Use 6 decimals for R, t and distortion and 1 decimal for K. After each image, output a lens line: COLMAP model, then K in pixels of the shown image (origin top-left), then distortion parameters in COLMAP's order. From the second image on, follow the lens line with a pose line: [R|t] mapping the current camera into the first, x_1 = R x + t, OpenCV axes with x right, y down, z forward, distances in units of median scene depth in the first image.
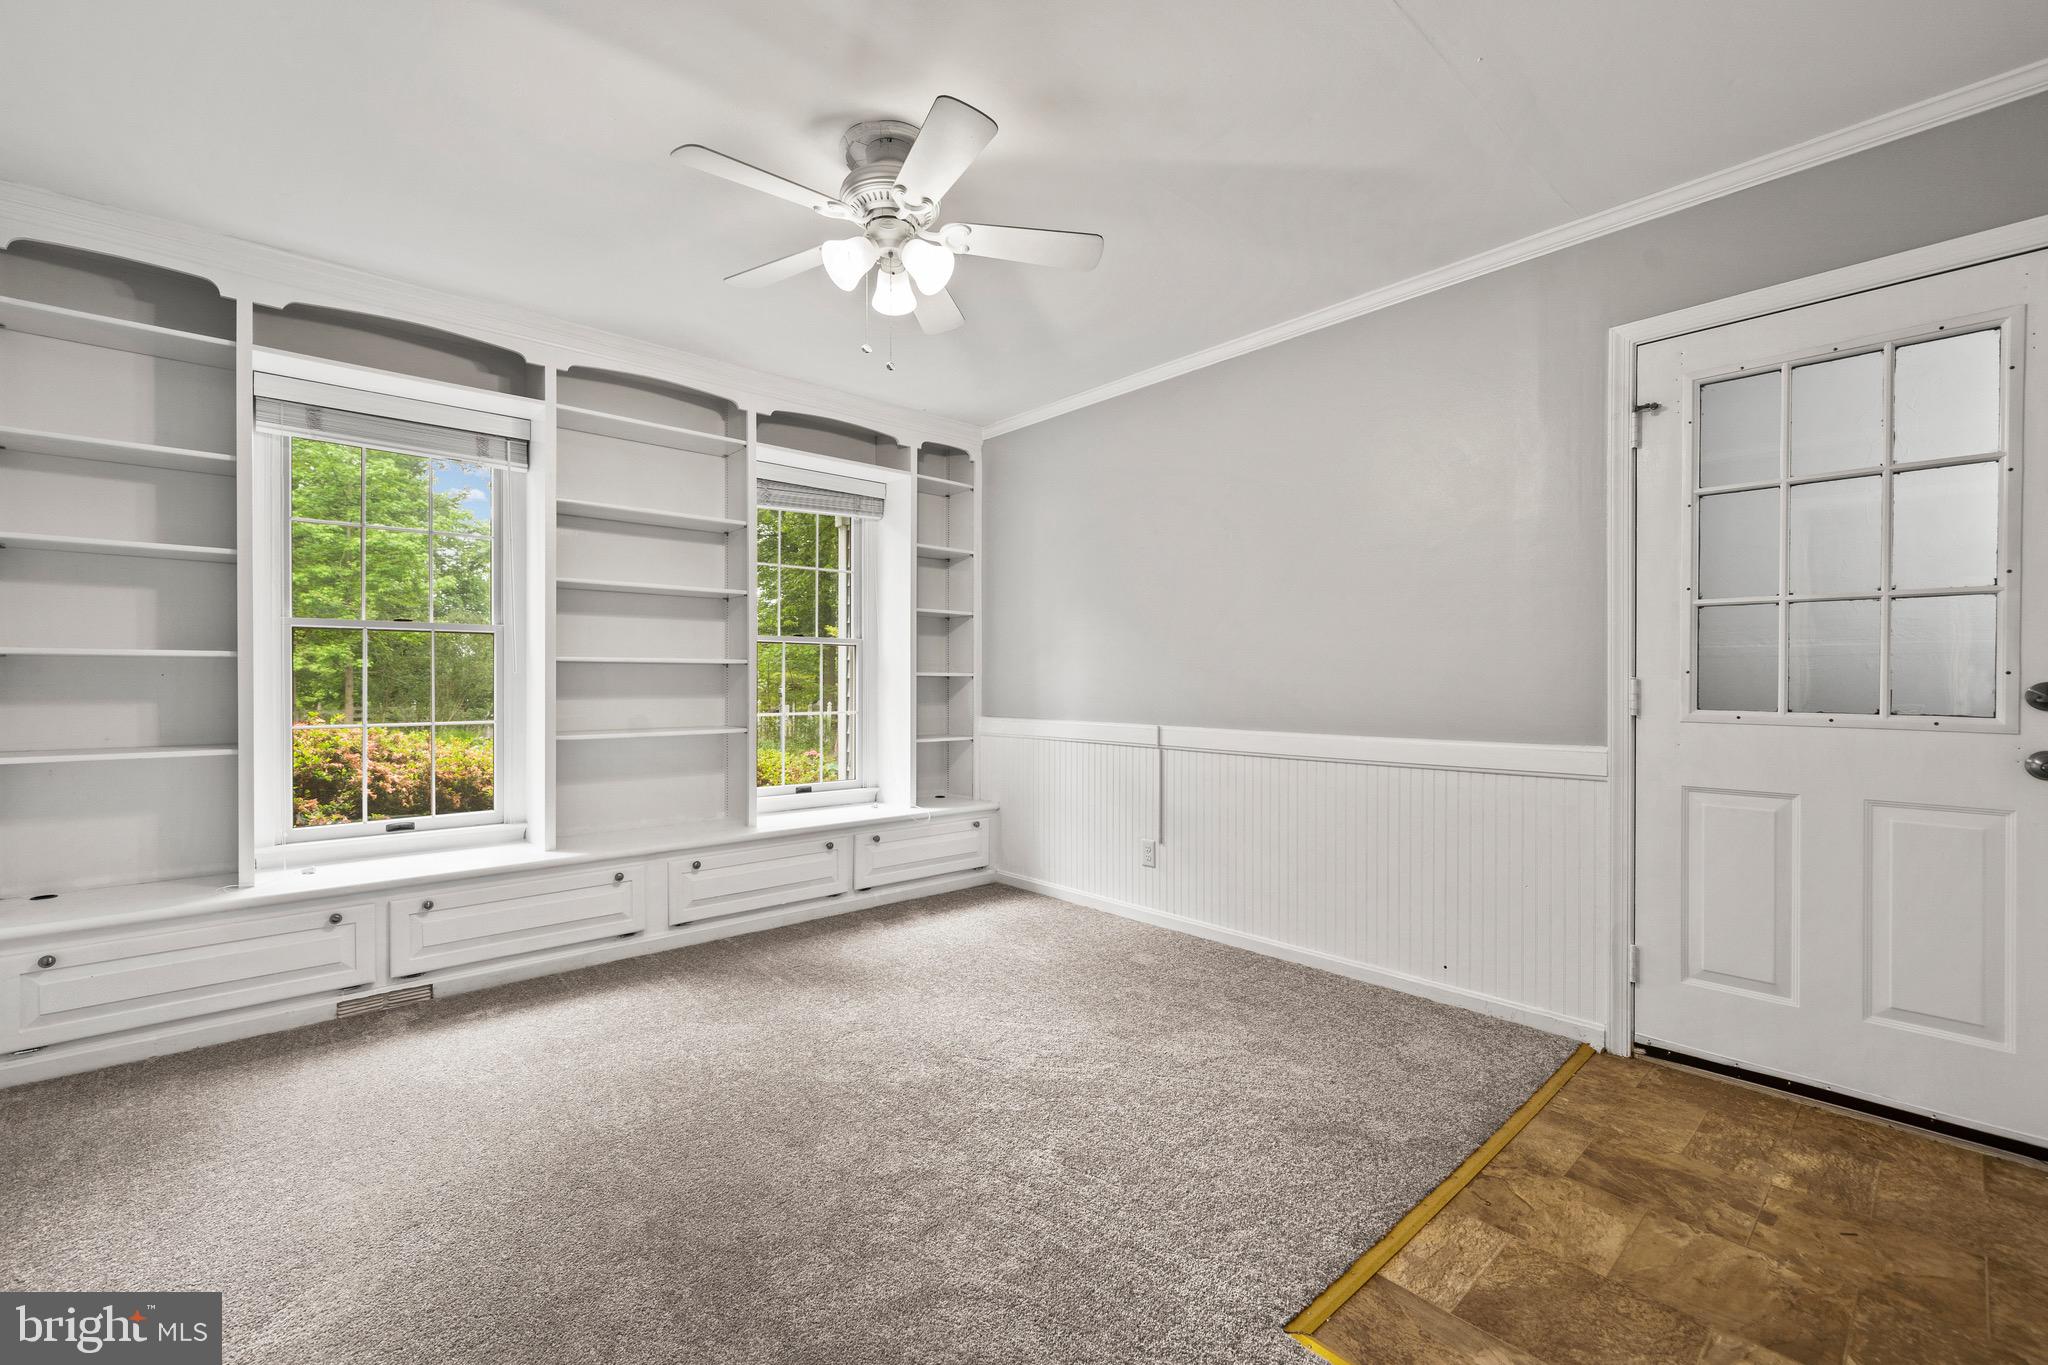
lens RADIAL K [[819.4, 0, 1024.0], [0, 819.4, 682.5], [0, 0, 1]] dist [0.000895, 0.000555]
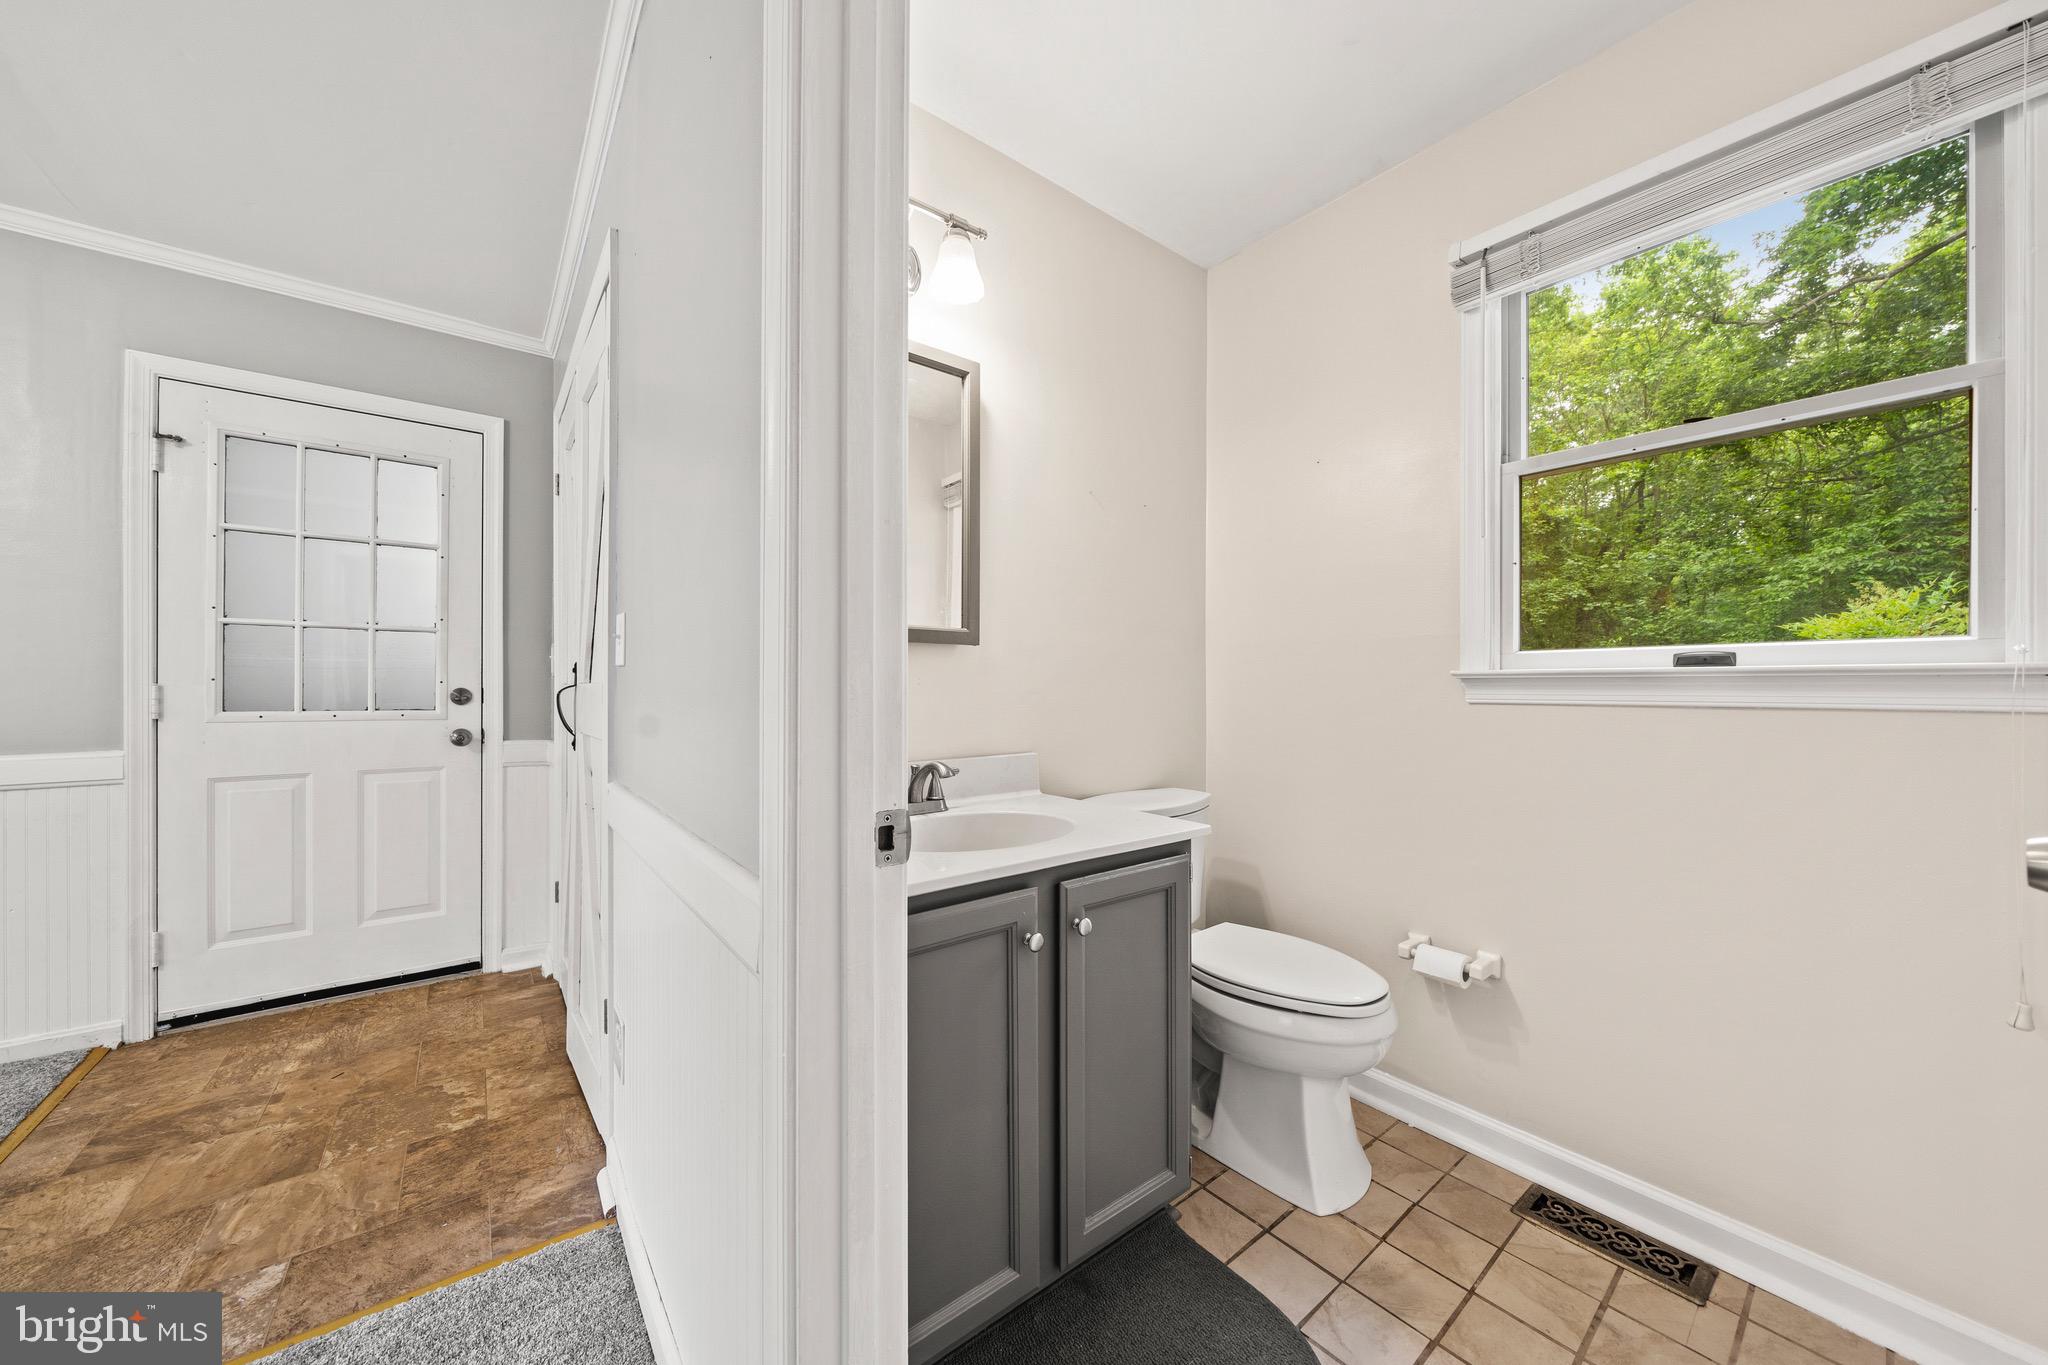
lens RADIAL K [[716.9, 0, 1028.7], [0, 716.9, 687.9], [0, 0, 1]] dist [-0.008431, 0.000817]
pose [[0.074163, -0.000226, 0.997246, -0.108574], [0.002274, 0.999997, 0.000058, 0.001945], [-0.997244, 0.002263, 0.074163, -0.231821]]
